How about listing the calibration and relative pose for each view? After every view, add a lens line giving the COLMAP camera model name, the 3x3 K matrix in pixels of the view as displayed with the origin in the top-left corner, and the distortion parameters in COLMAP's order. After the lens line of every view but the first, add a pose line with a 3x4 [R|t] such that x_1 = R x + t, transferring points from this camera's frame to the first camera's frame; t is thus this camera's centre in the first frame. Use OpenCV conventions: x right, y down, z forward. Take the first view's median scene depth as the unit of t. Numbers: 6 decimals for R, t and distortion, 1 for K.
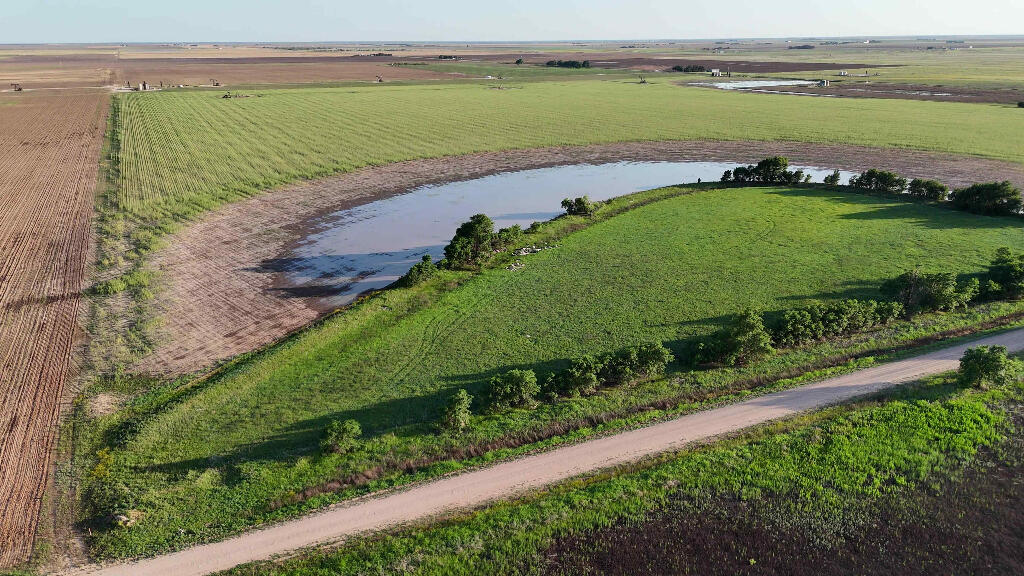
lens RADIAL K [[757.9, 0, 512.0], [0, 757.9, 288.0], [0, 0, 1]] dist [0.090410, -0.114137]
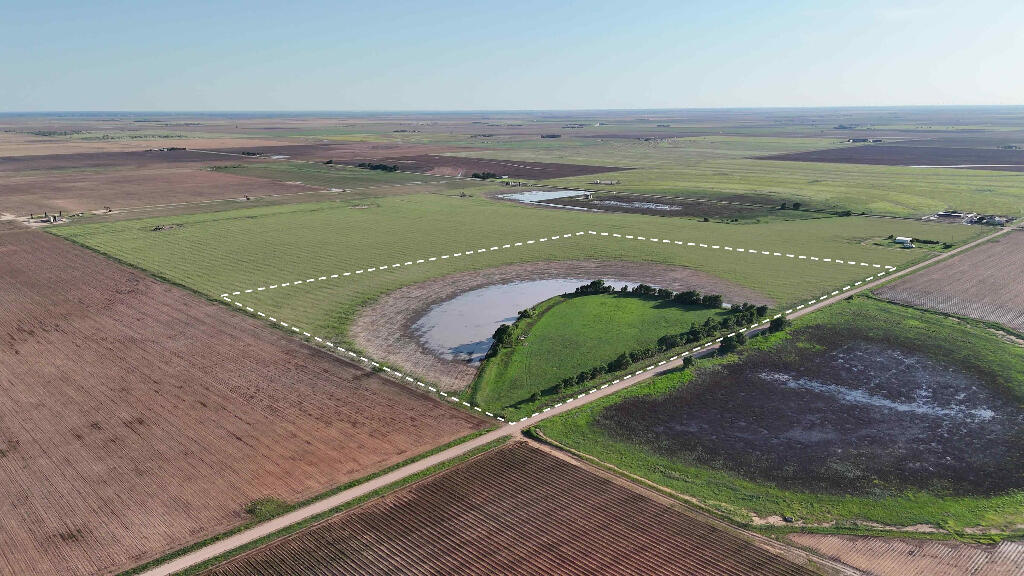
lens RADIAL K [[757.9, 0, 512.0], [0, 757.9, 288.0], [0, 0, 1]] dist [0.090410, -0.114137]
pose [[0.952191, -0.071083, 0.297118, -0.696294], [0.095114, 0.993195, -0.067204, -0.045234], [-0.290319, 0.092251, 0.952473, -1.257909]]
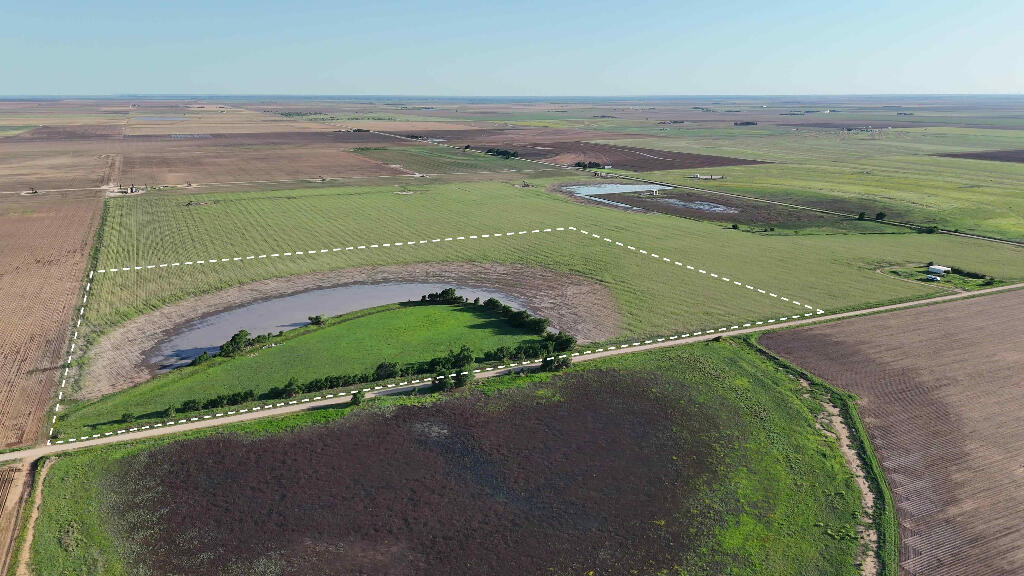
lens RADIAL K [[757.9, 0, 512.0], [0, 757.9, 288.0], [0, 0, 1]] dist [0.090410, -0.114137]
pose [[0.999930, 0.009142, -0.007484, 0.713886], [-0.009591, 0.998011, -0.062311, -0.084326], [0.006899, 0.062378, 0.998029, -1.150487]]
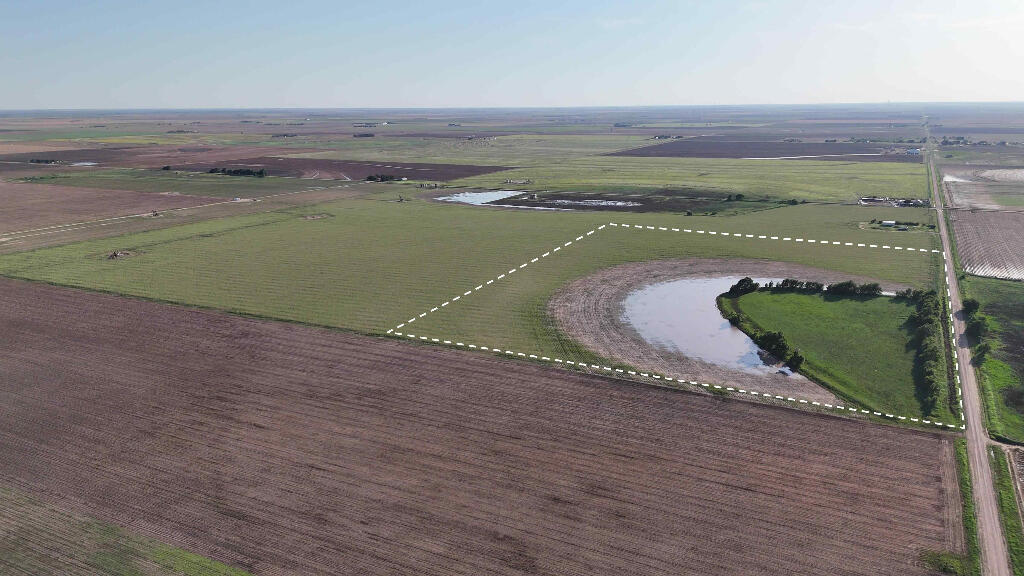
lens RADIAL K [[757.9, 0, 512.0], [0, 757.9, 288.0], [0, 0, 1]] dist [0.090410, -0.114137]
pose [[0.803568, -0.140287, 0.578444, -1.896988], [0.186685, 0.982193, -0.021133, -0.305330], [-0.565179, 0.124969, 0.815448, -0.436631]]
